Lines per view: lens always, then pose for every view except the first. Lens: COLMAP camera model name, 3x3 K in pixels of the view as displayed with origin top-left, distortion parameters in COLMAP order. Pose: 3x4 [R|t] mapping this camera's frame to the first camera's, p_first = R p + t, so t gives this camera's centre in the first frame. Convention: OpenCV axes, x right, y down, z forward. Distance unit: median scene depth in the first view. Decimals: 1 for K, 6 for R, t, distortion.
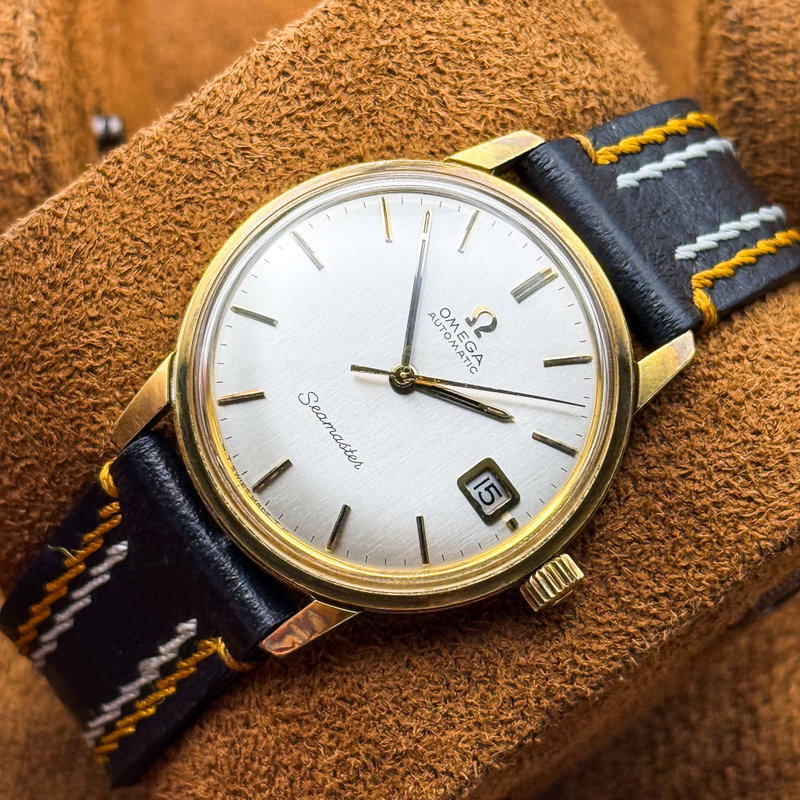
lens RADIAL K [[2811.1, 0, 400.2], [0, 2811.1, 415.6], [0, 0, 1]] dist [0.136942, -0.817633]
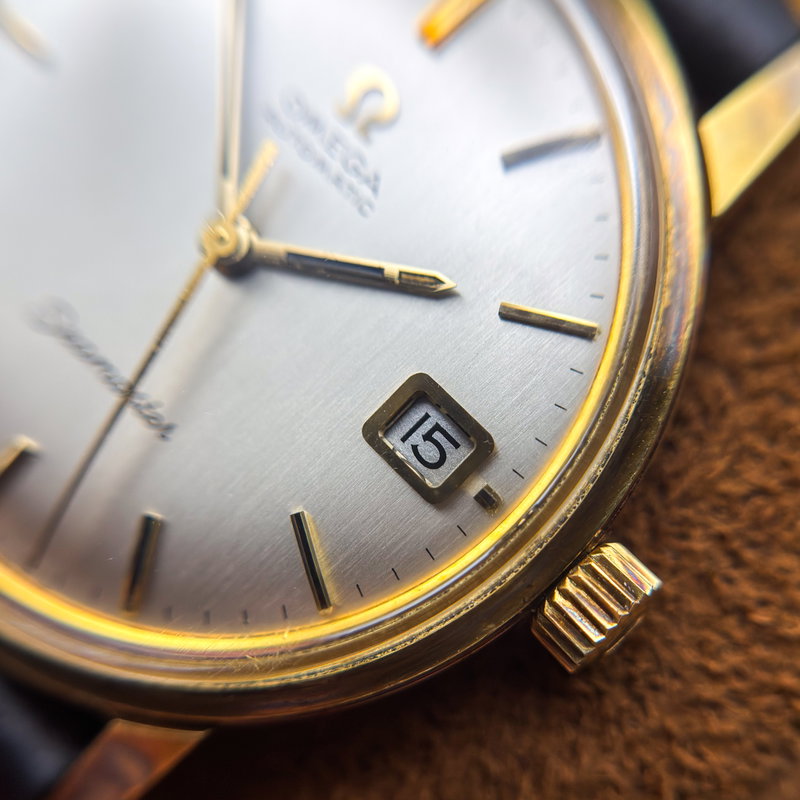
lens RADIAL K [[1351.6, 0, 402.4], [0, 1351.6, 411.3], [0, 0, 1]] dist [0.772481, -2.238347]
pose [[0.975536, -0.168588, -0.141094, 0.060414], [0.166815, 0.985687, -0.024386, 0.026445], [0.143186, 0.000252, 0.989696, 0.752296]]
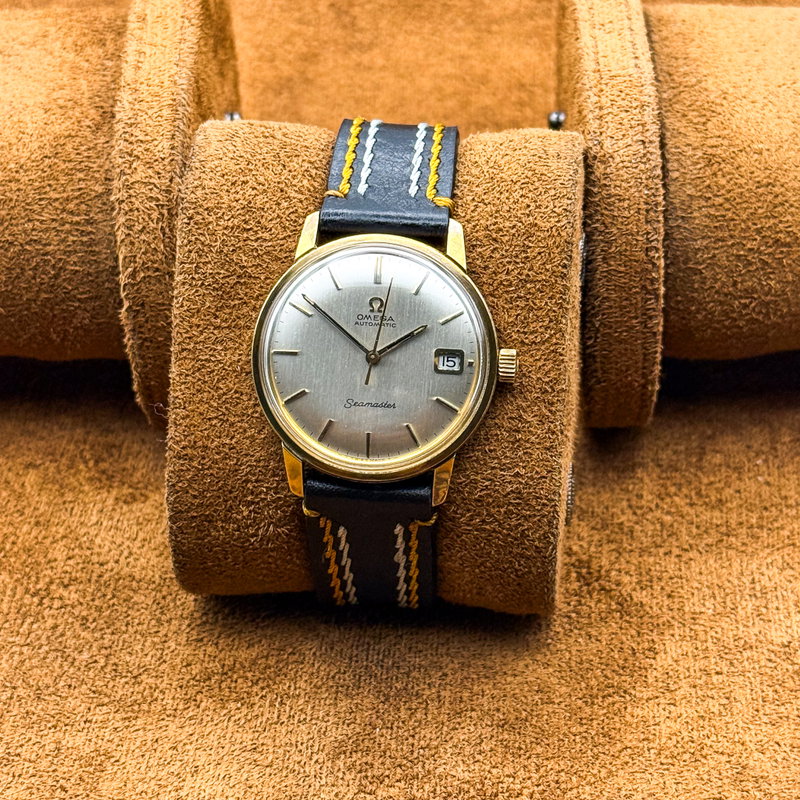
lens RADIAL K [[2259.7, 0, 366.3], [0, 2259.7, 397.1], [0, 0, 1]] dist [0.085068, 0.143473]
pose [[0.637807, -0.770120, -0.010787, -0.005787], [0.766288, 0.633100, 0.109482, -0.162756], [-0.077485, -0.078094, 0.993930, -0.487279]]
